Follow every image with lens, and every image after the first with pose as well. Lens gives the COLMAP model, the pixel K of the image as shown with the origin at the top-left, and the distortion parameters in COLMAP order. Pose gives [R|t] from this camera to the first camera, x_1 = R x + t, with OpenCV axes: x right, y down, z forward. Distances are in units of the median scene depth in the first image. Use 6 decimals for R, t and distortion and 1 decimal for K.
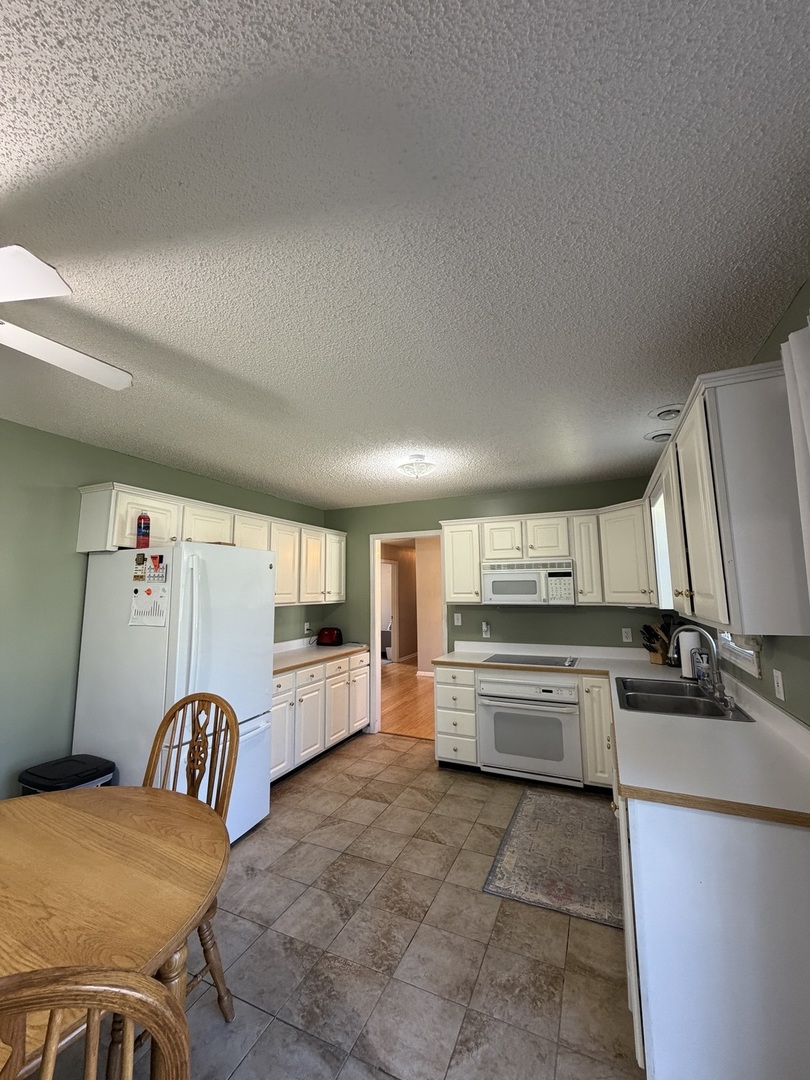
lens RADIAL K [[429.4, 0, 406.3], [0, 429.4, 536.2], [0, 0, 1]] dist [-0.001927, 0.000609]
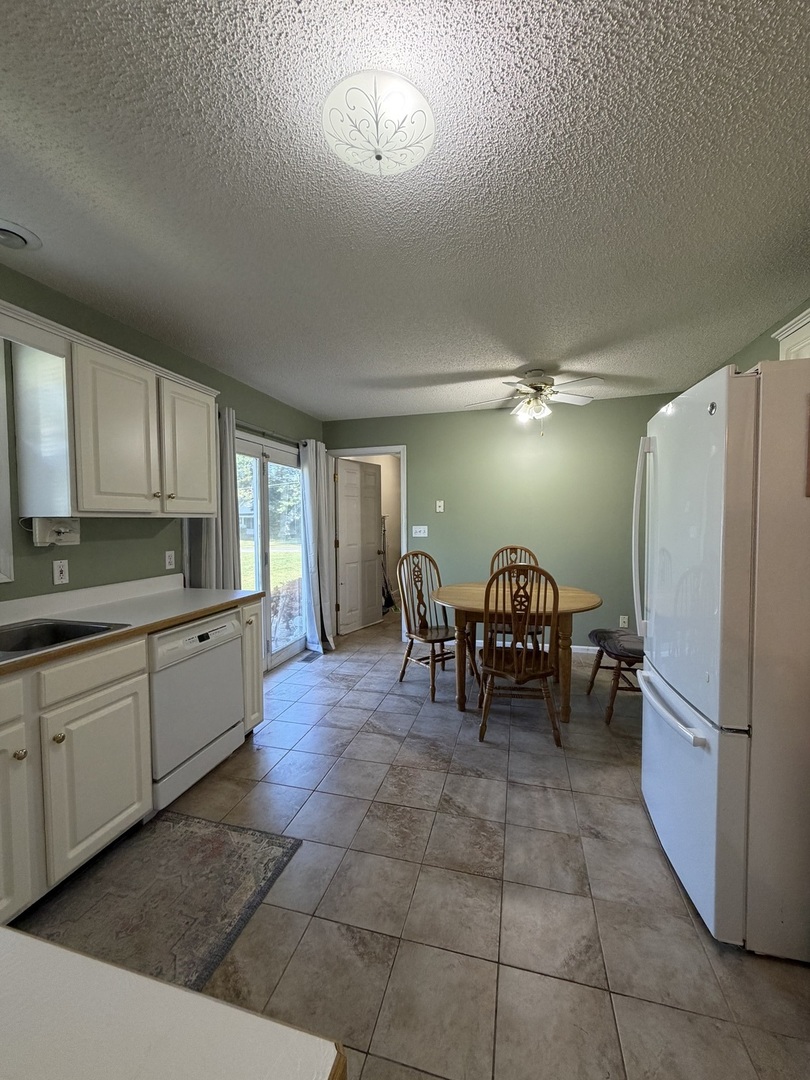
lens RADIAL K [[429.4, 0, 402.0], [0, 429.4, 539.1], [0, 0, 1]] dist [-0.001927, 0.000609]
pose [[-0.987877, 0.024116, -0.153354, 0.063922], [0.036970, 0.995985, -0.081533, 0.203578], [0.150772, -0.086214, -0.984802, 1.220737]]
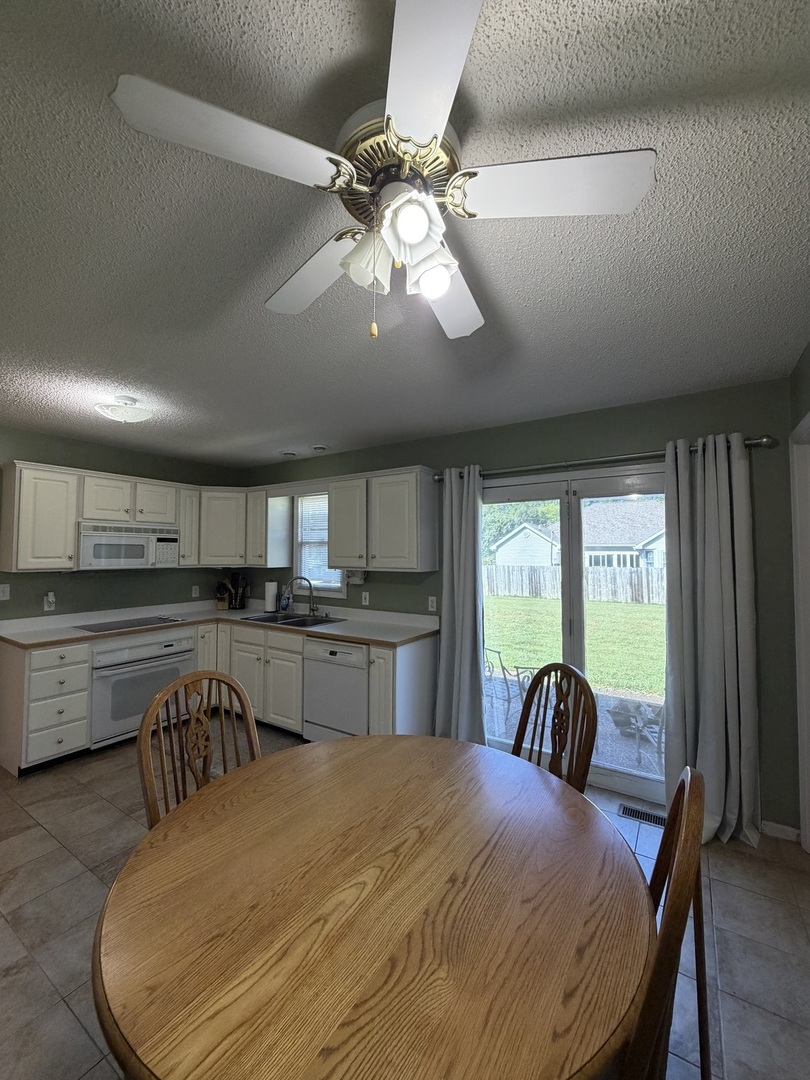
lens RADIAL K [[429.4, 0, 403.3], [0, 429.4, 536.4], [0, 0, 1]] dist [-0.001927, 0.000609]
pose [[0.154933, 0.050174, 0.986650, -0.660374], [-0.126981, 0.991437, -0.030477, 0.040316], [-0.979730, -0.120564, 0.159977, 0.263918]]
